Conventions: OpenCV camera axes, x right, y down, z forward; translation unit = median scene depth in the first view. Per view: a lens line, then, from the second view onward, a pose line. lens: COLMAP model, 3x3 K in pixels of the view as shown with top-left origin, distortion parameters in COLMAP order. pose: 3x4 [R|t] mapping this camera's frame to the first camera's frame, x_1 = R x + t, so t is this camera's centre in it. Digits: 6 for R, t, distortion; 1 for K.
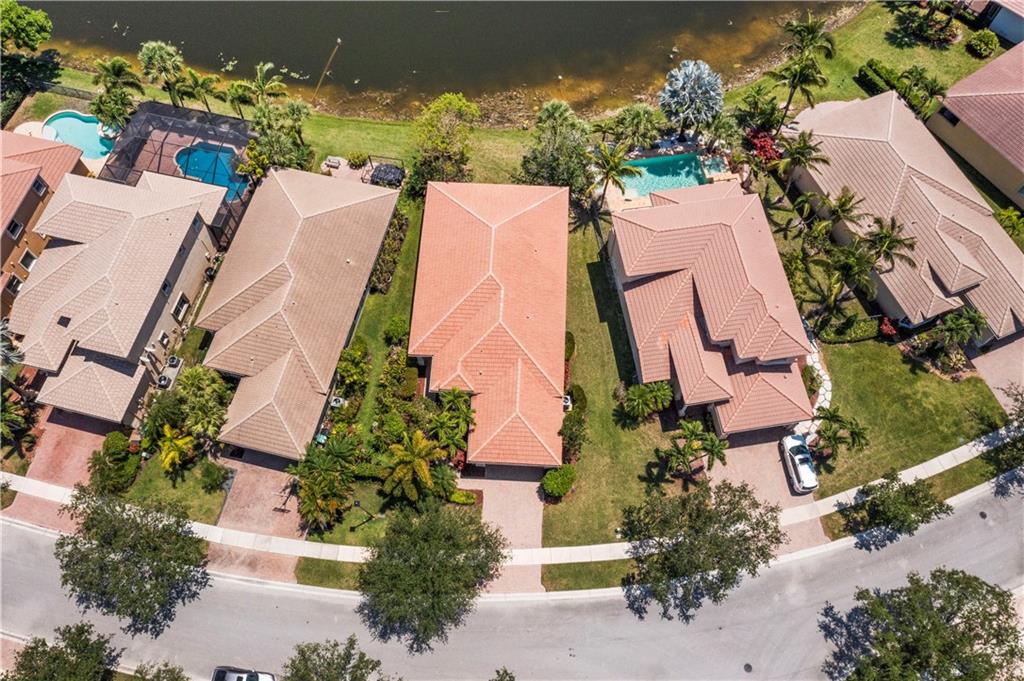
lens RADIAL K [[810.8, 0, 512.9], [0, 810.8, 341.0], [0, 0, 1]] dist [-0.011968, -0.004143]
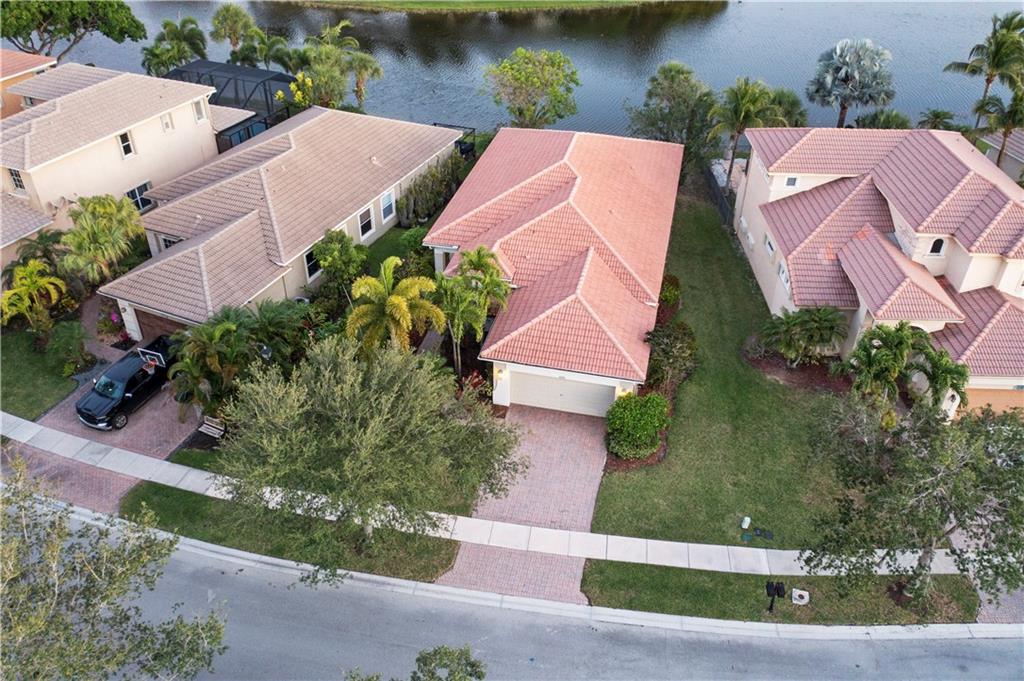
lens RADIAL K [[810.8, 0, 512.0], [0, 810.8, 338.9], [0, 0, 1]] dist [-0.011968, -0.004143]
pose [[0.982798, 0.112498, -0.146465, 0.046606], [-0.171417, 0.850803, -0.496740, 0.399496], [0.068730, 0.513302, 0.855452, 0.489220]]
